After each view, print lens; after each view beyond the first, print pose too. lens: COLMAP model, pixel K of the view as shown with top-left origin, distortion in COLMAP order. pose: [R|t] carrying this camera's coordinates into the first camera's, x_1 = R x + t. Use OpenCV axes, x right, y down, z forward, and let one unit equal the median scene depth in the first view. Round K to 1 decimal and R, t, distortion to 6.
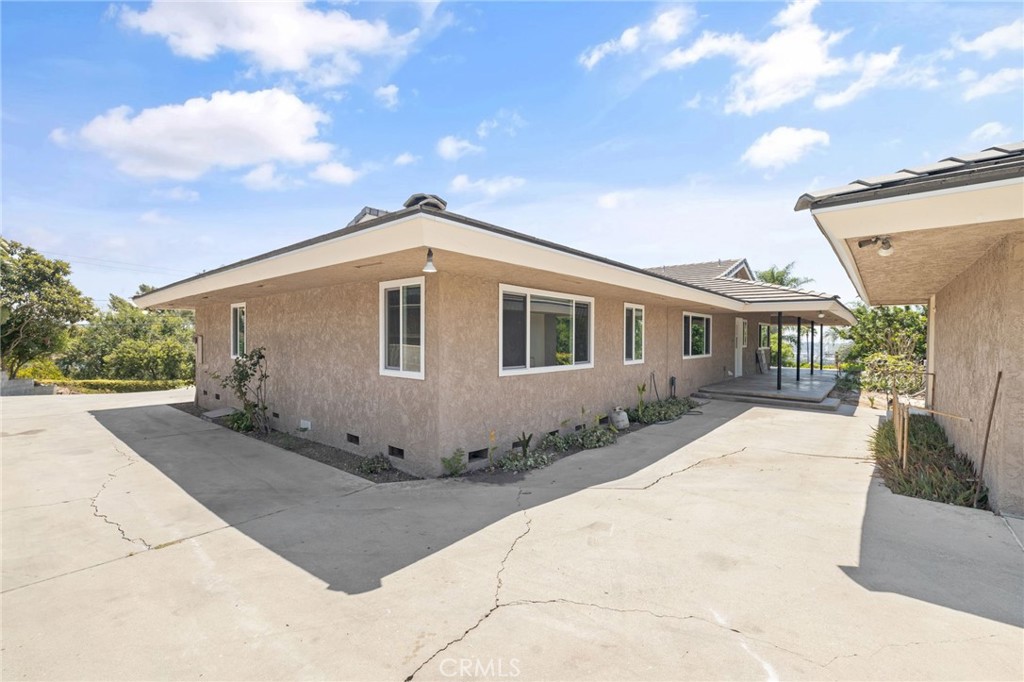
lens RADIAL K [[426.2, 0, 512.5], [0, 426.2, 344.0], [0, 0, 1]] dist [-0.000493, -0.000210]
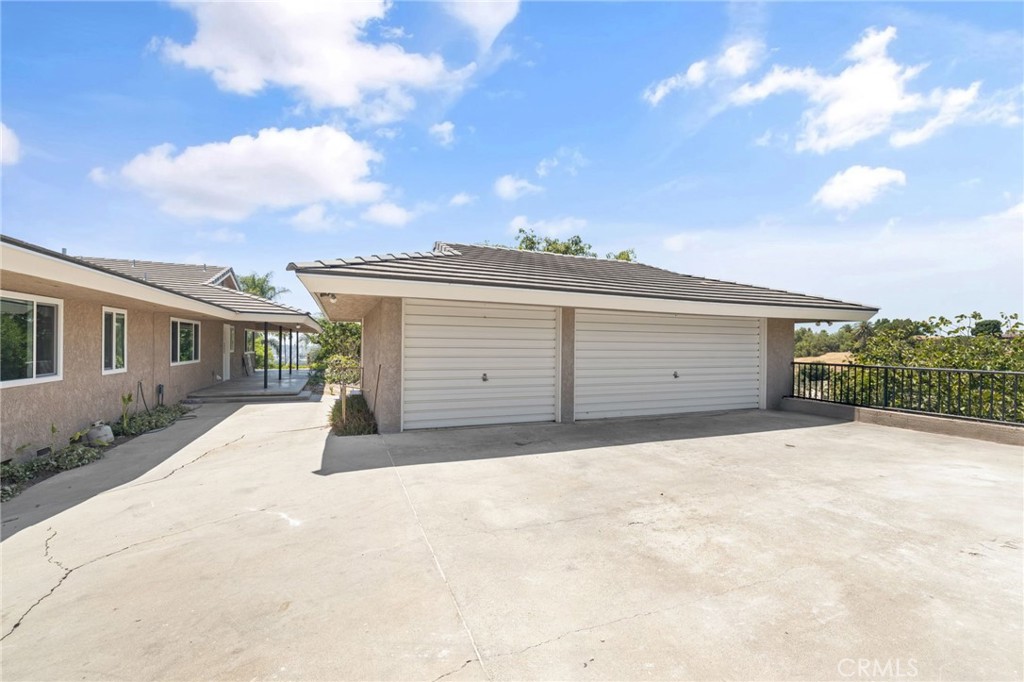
lens RADIAL K [[426.2, 0, 512.1], [0, 426.2, 343.2], [0, 0, 1]] dist [-0.000493, -0.000210]
pose [[0.456749, 0.000929, 0.889595, -0.116049], [0.007016, 0.999965, -0.004647, -0.006740], [-0.889568, 0.008364, 0.456726, -0.150433]]
